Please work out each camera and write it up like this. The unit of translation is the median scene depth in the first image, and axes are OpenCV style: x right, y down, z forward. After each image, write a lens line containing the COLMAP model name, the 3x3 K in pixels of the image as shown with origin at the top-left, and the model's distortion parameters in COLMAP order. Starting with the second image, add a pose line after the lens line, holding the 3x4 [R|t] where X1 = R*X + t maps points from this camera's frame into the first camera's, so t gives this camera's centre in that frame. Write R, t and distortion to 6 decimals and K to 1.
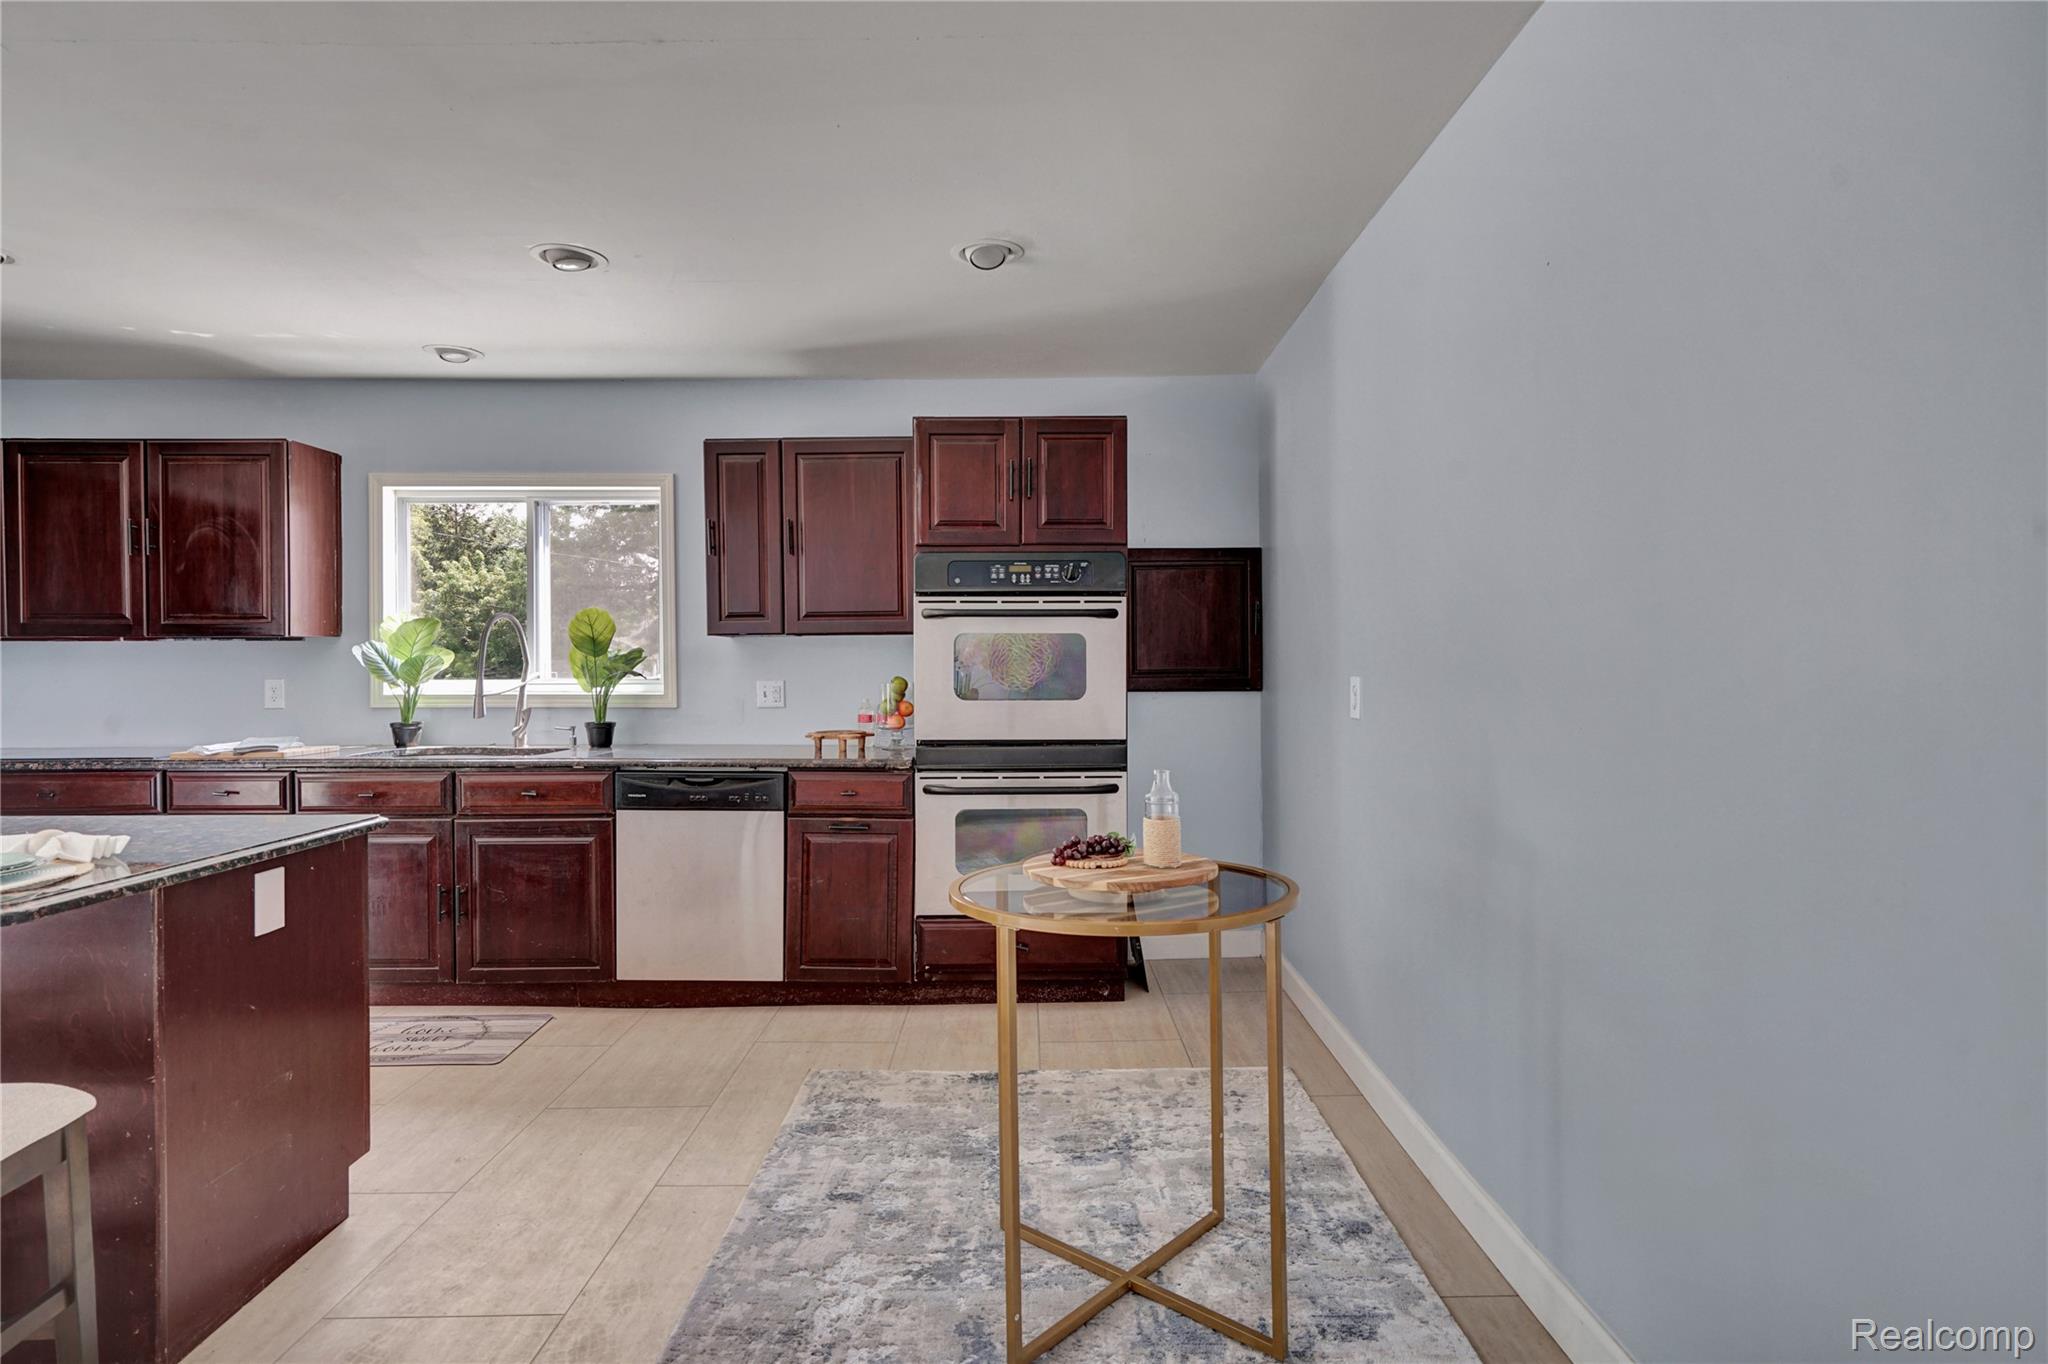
lens RADIAL K [[1042.0, 0, 1020.2], [0, 1042.0, 677.4], [0, 0, 1]] dist [0.001076, 0.000984]
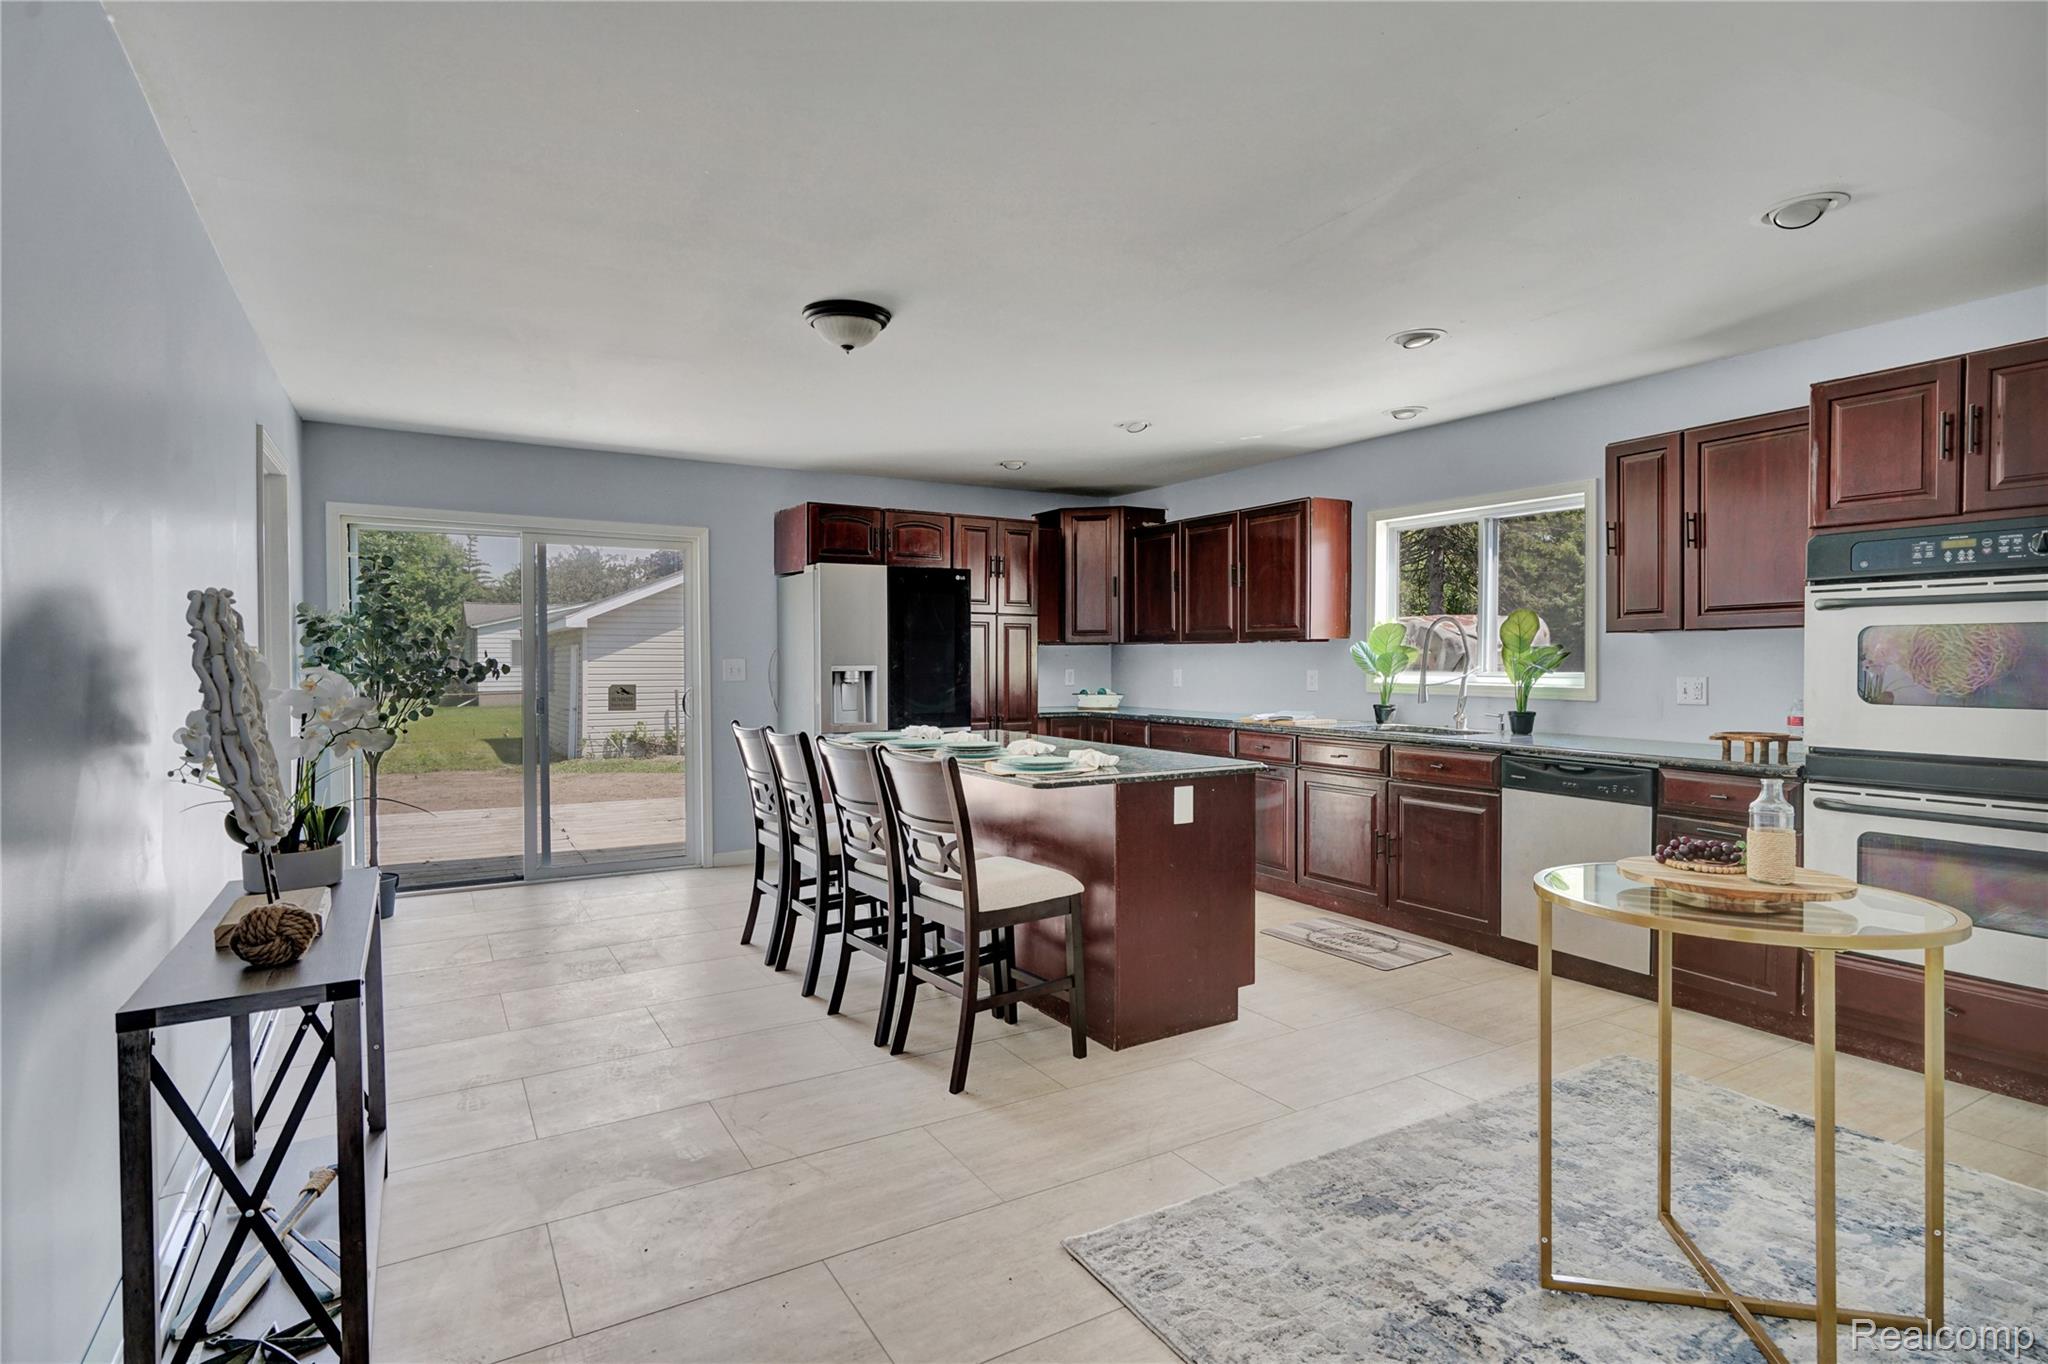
lens RADIAL K [[1042.0, 0, 1020.3], [0, 1042.0, 677.6], [0, 0, 1]] dist [0.001076, 0.000984]
pose [[0.502644, 0.018207, -0.864302, 0.333800], [-0.009766, 0.999834, 0.015382, -0.006148], [0.864438, 0.000709, 0.502738, -0.033544]]
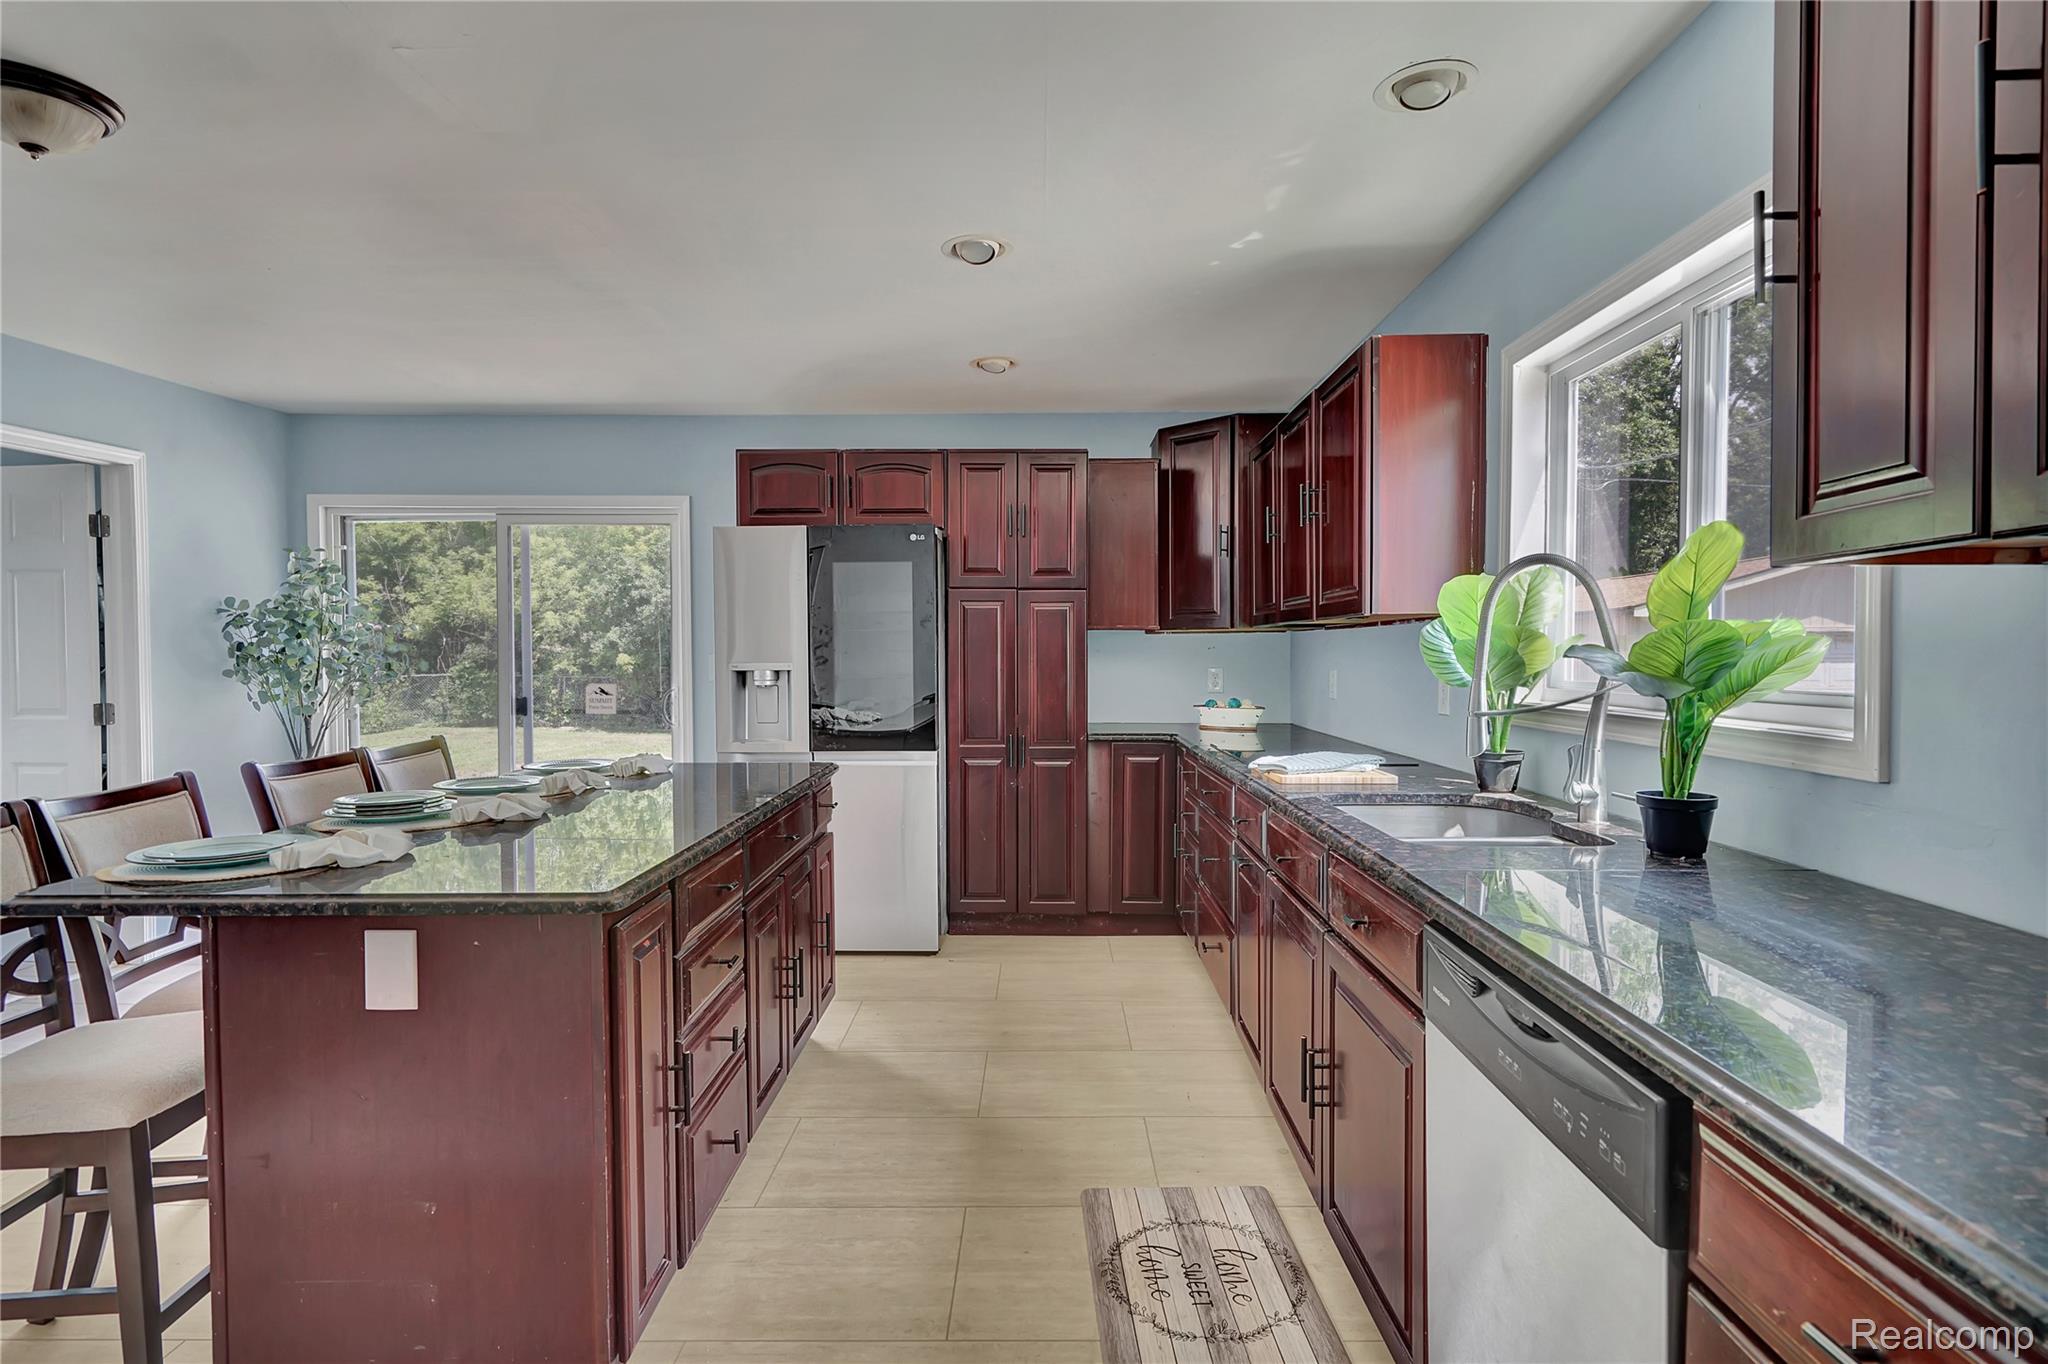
lens RADIAL K [[1042.0, 0, 1024.9], [0, 1042.0, 677.3], [0, 0, 1]] dist [0.001076, 0.000984]
pose [[-0.018840, 0.025050, -0.999509, 0.018274], [-0.007318, 0.999656, 0.025192, -0.013222], [0.999796, 0.007789, -0.018650, 0.850685]]
